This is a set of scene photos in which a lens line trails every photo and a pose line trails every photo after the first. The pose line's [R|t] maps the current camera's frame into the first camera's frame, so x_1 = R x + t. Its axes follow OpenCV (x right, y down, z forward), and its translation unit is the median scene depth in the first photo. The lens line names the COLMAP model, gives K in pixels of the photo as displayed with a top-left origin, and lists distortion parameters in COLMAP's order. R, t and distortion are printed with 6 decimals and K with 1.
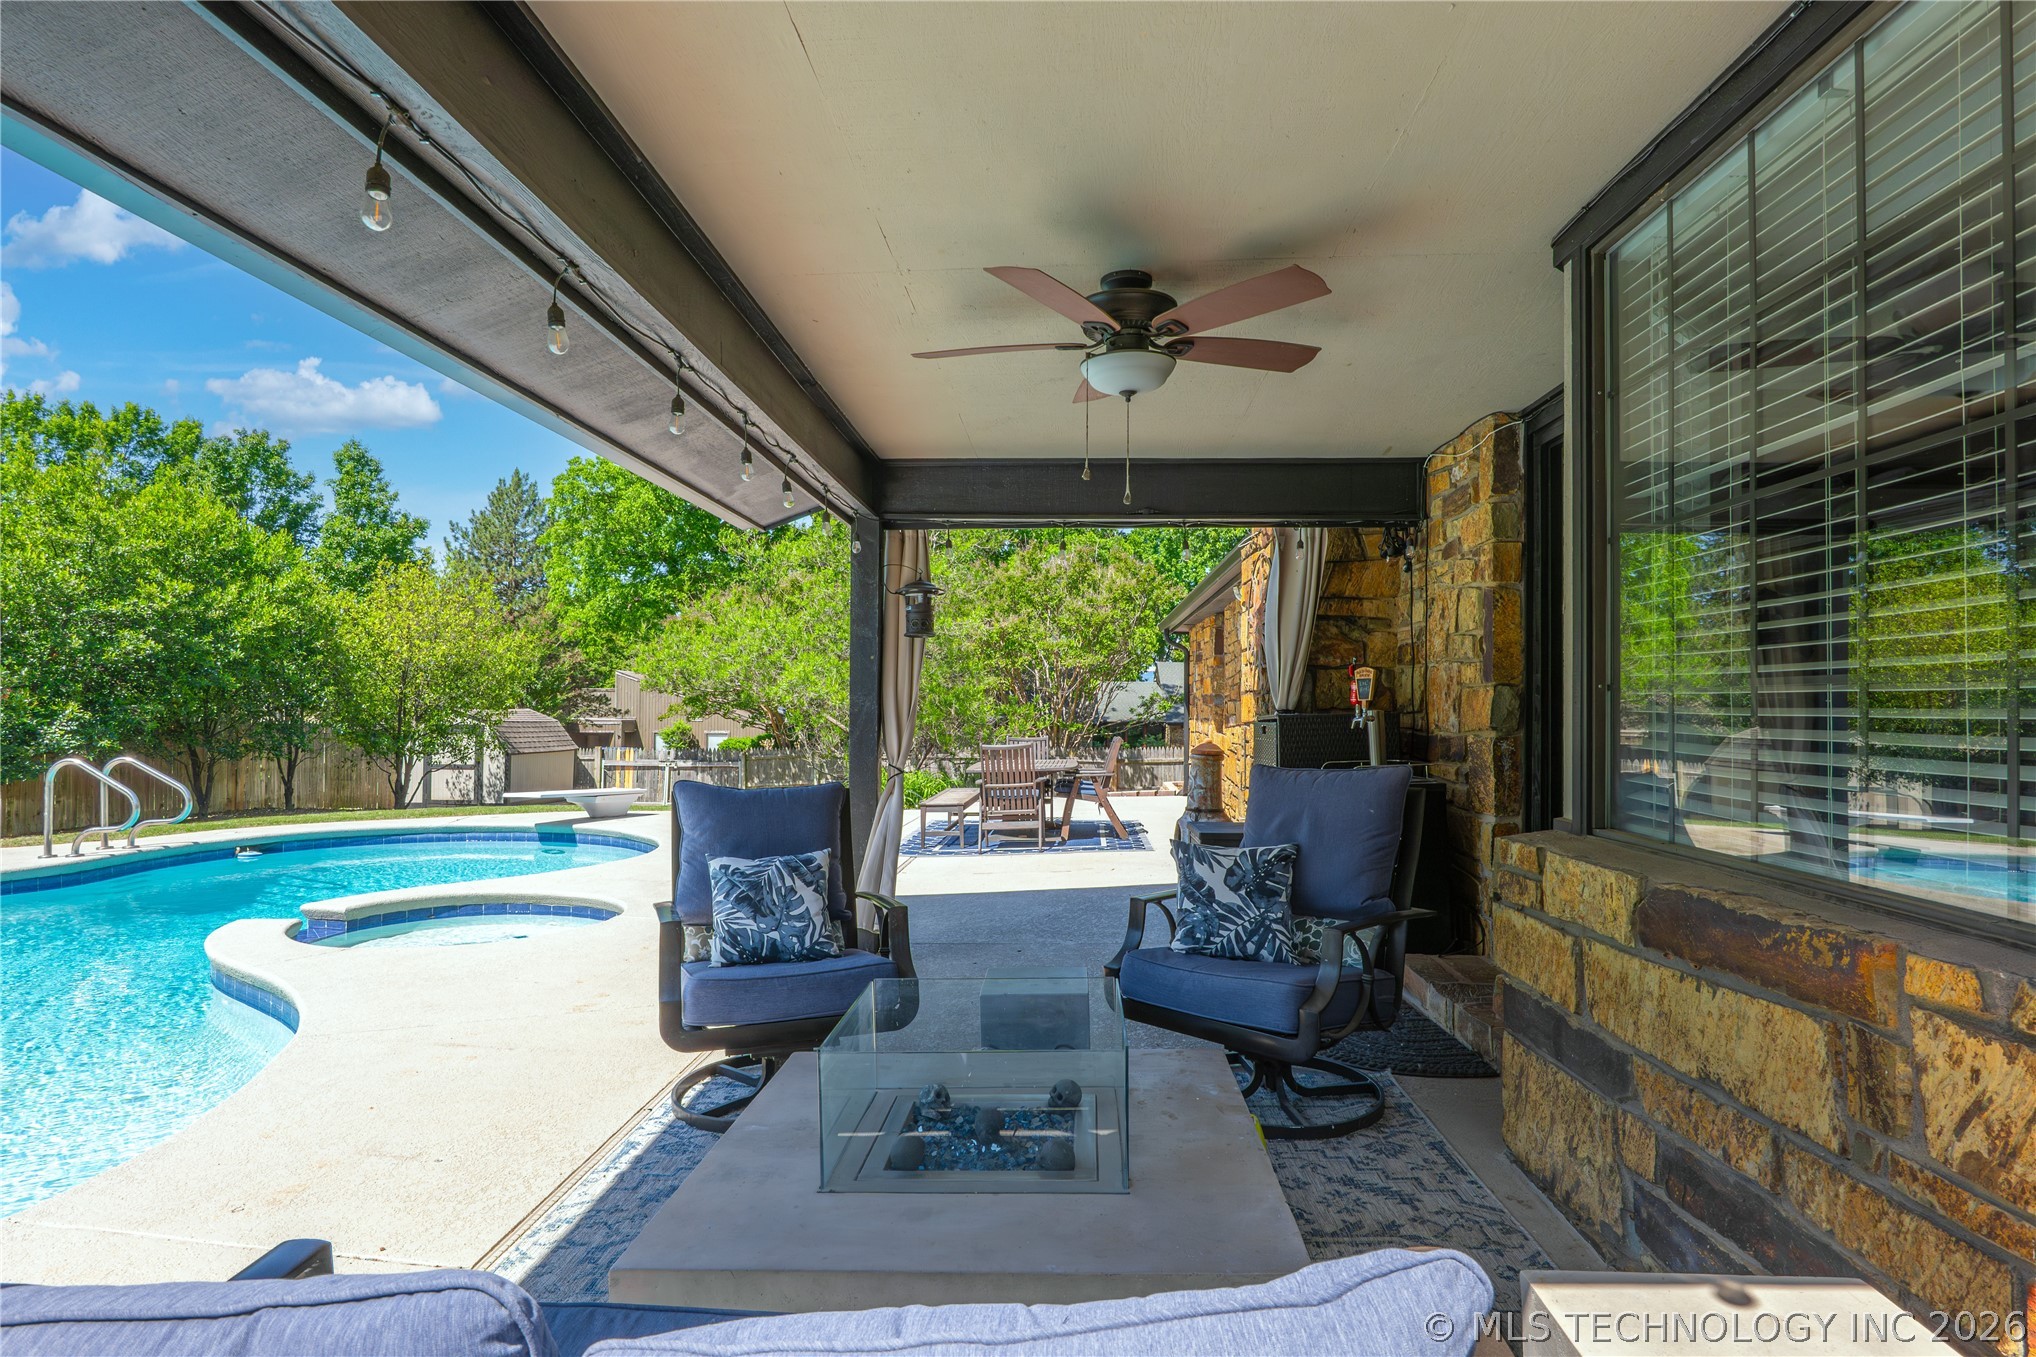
lens RADIAL K [[1082.0, 0, 1033.1], [0, 1082.0, 673.3], [0, 0, 1]] dist [-0.022119, 0.009375]
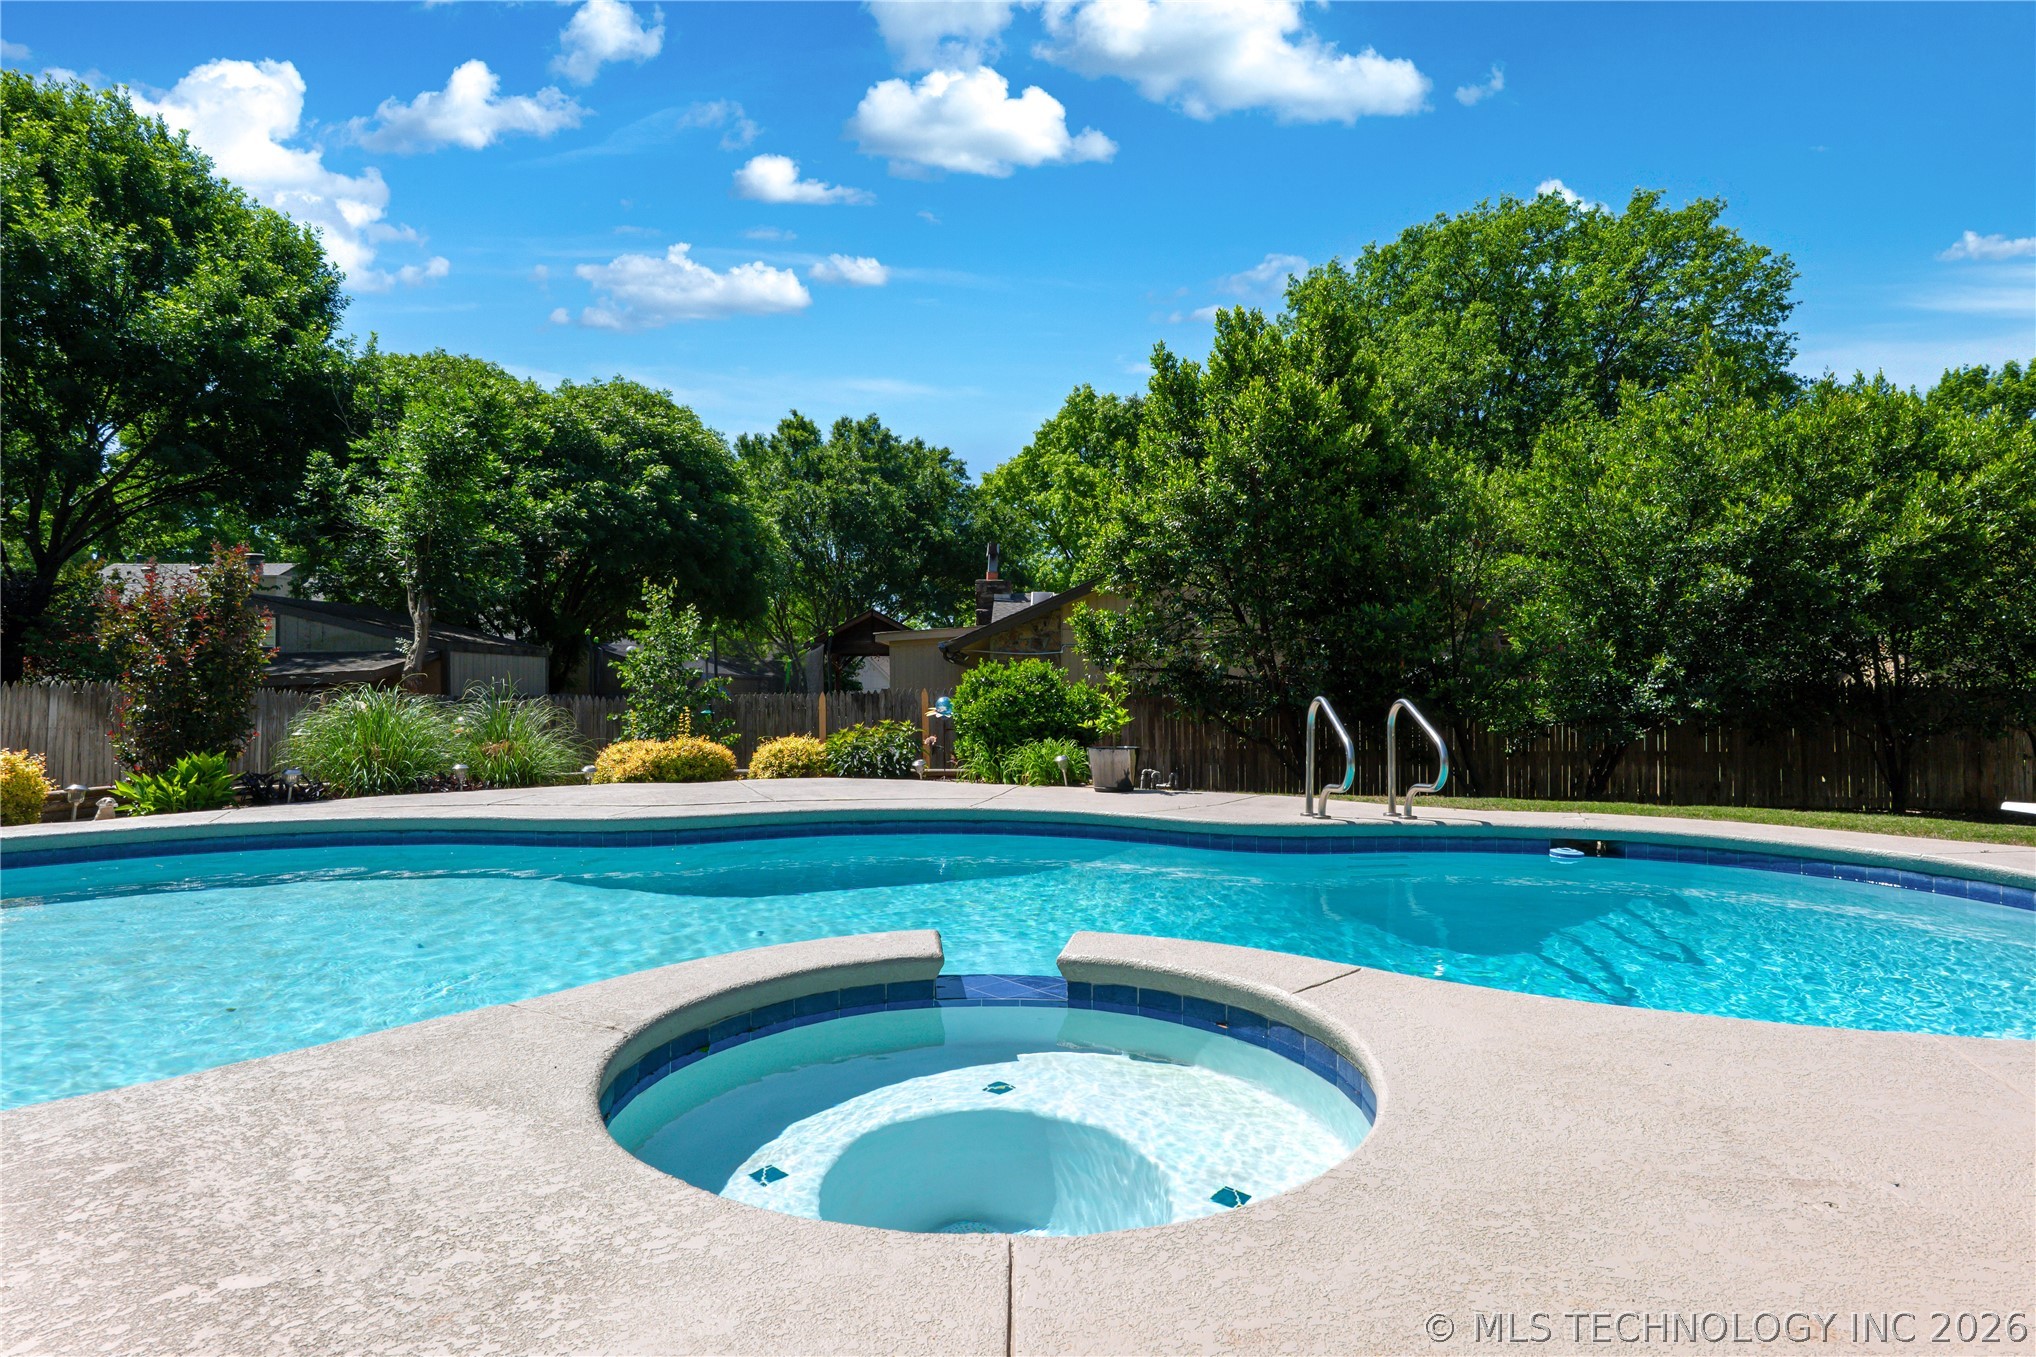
lens RADIAL K [[1082.0, 0, 1022.7], [0, 1082.0, 681.8], [0, 0, 1]] dist [-0.022119, 0.009375]
pose [[0.039041, -0.014885, -0.999127, -0.042648], [0.029453, 0.999472, -0.013739, 0.032399], [0.998803, -0.028891, 0.039459, 0.330398]]
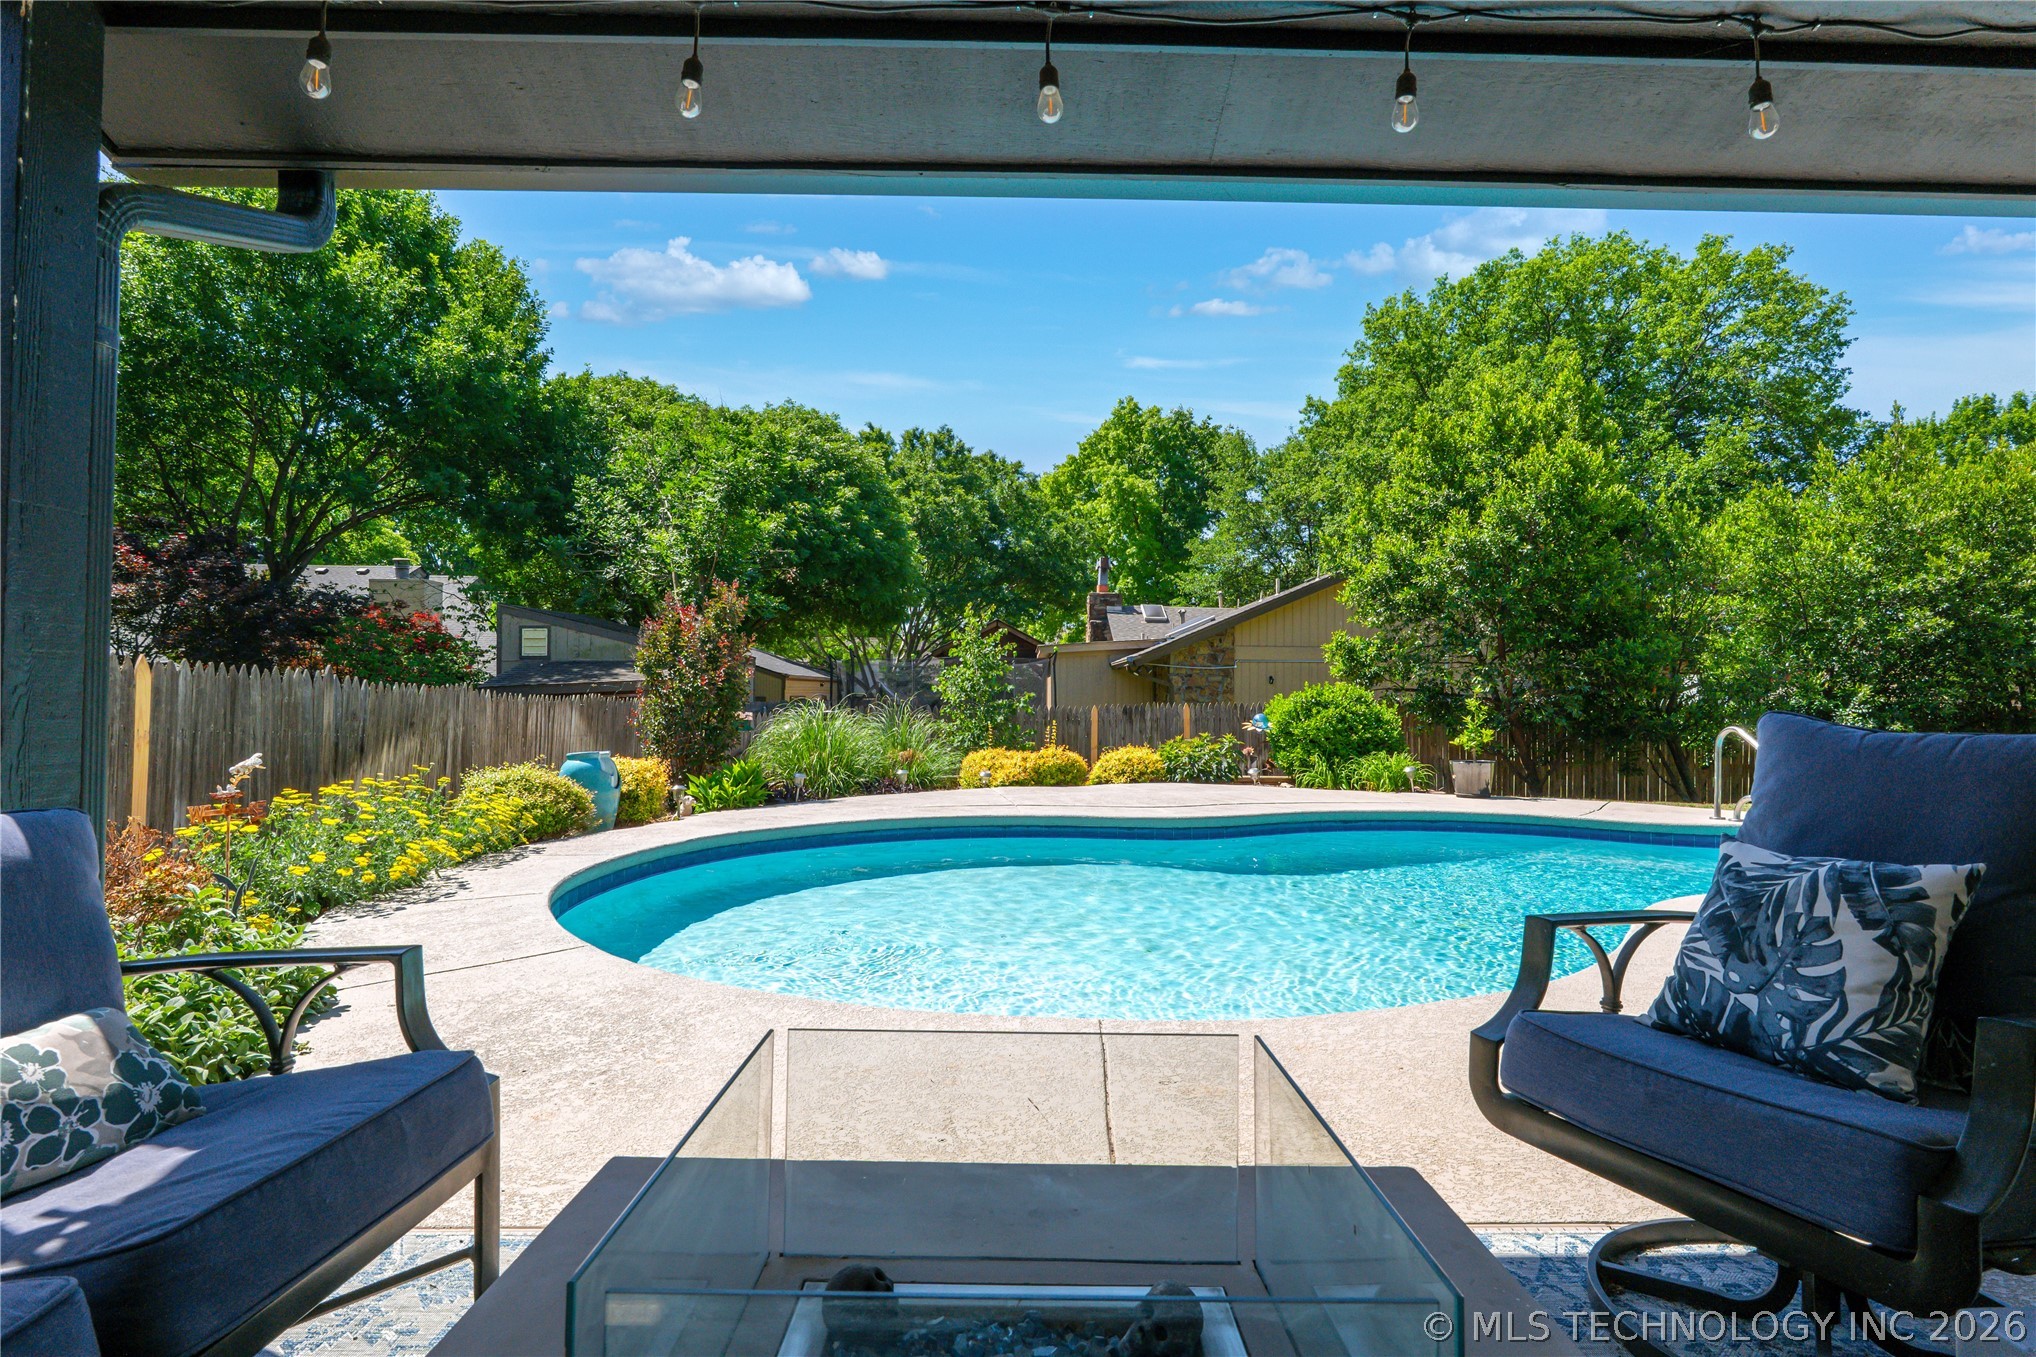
lens RADIAL K [[1082.0, 0, 1020.3], [0, 1082.0, 684.8], [0, 0, 1]] dist [-0.022119, 0.009375]
pose [[0.055780, -0.011525, -0.998377, 0.042709], [0.018351, 0.999776, -0.010516, 0.016779], [0.998274, -0.017734, 0.055979, 0.113063]]
